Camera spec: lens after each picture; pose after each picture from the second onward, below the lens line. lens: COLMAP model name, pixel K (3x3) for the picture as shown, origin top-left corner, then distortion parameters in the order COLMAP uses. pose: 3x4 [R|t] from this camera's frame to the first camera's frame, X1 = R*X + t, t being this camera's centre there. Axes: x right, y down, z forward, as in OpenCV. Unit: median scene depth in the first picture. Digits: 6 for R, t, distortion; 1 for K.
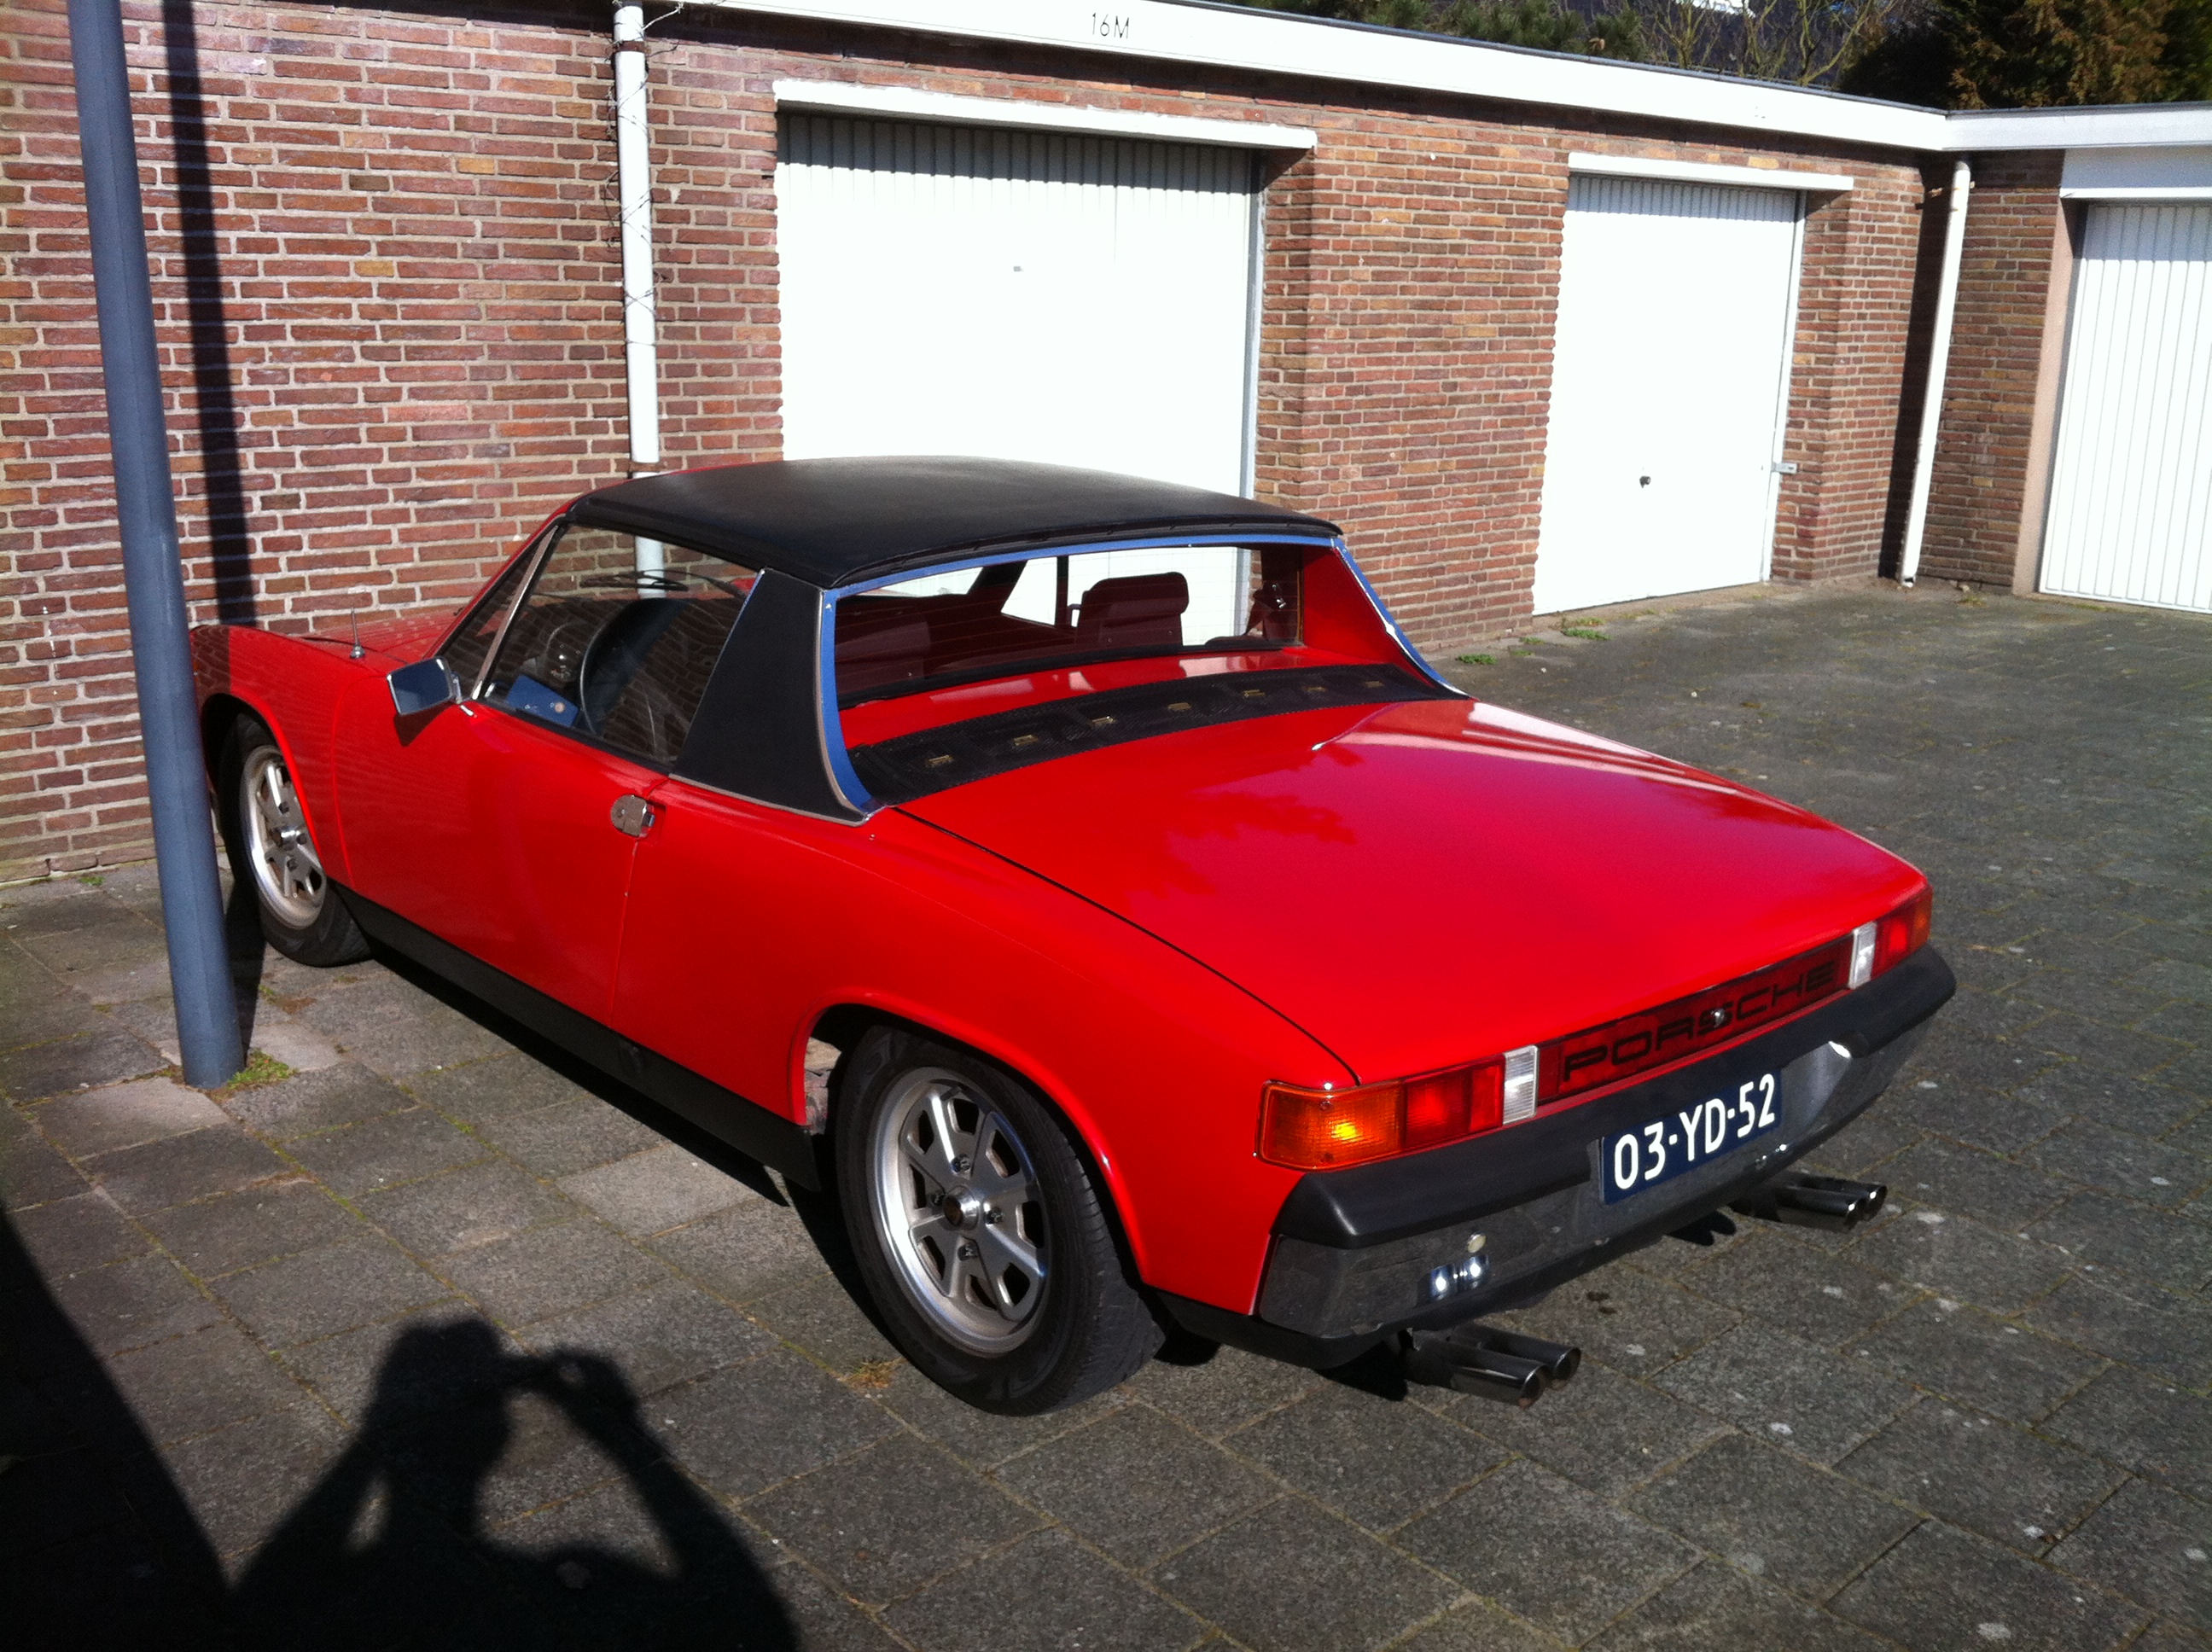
lens RADIAL K [[2121.5, 0, 1112.6], [0, 2121.5, 822.2], [0, 0, 1]] dist [-0.116539, 0.000000]
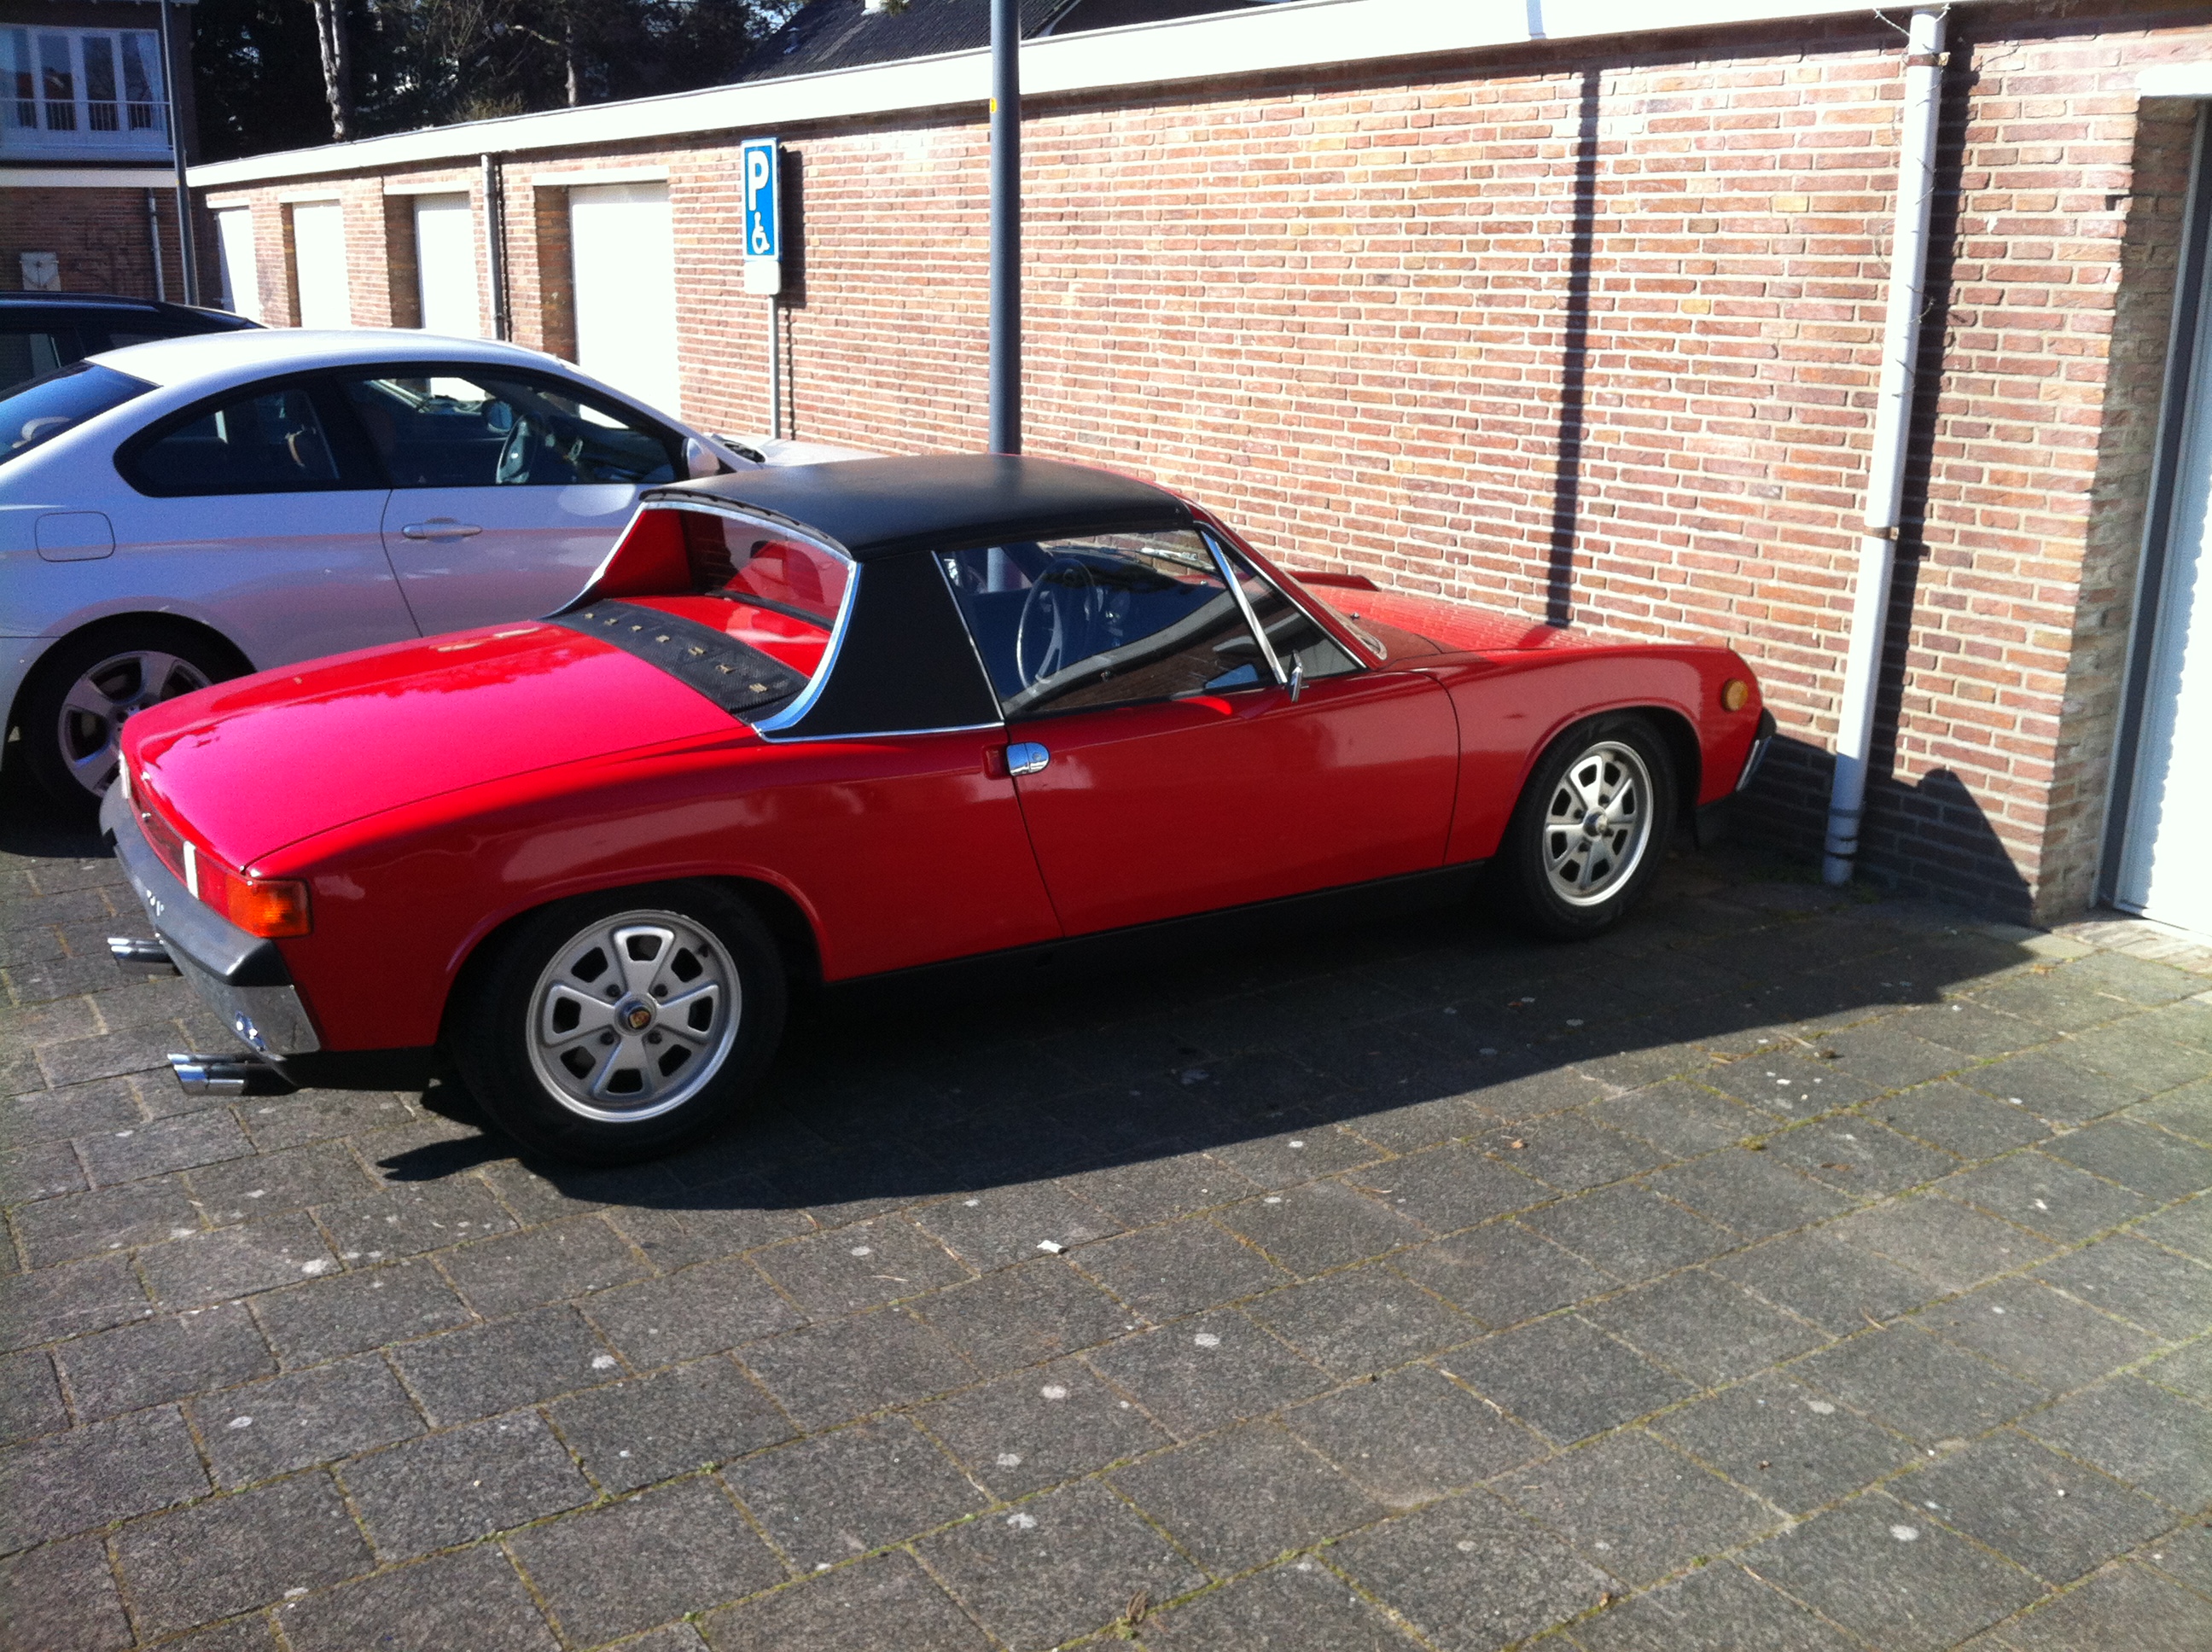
lens RADIAL K [[2121.5, 0, 1109.2], [0, 2121.5, 837.4], [0, 0, 1]] dist [-0.116539, 0.000000]
pose [[-0.165570, 0.227969, -0.959488, 0.769941], [-0.244050, 0.933184, 0.263833, -0.218103], [0.955524, 0.277845, -0.098871, 0.879468]]
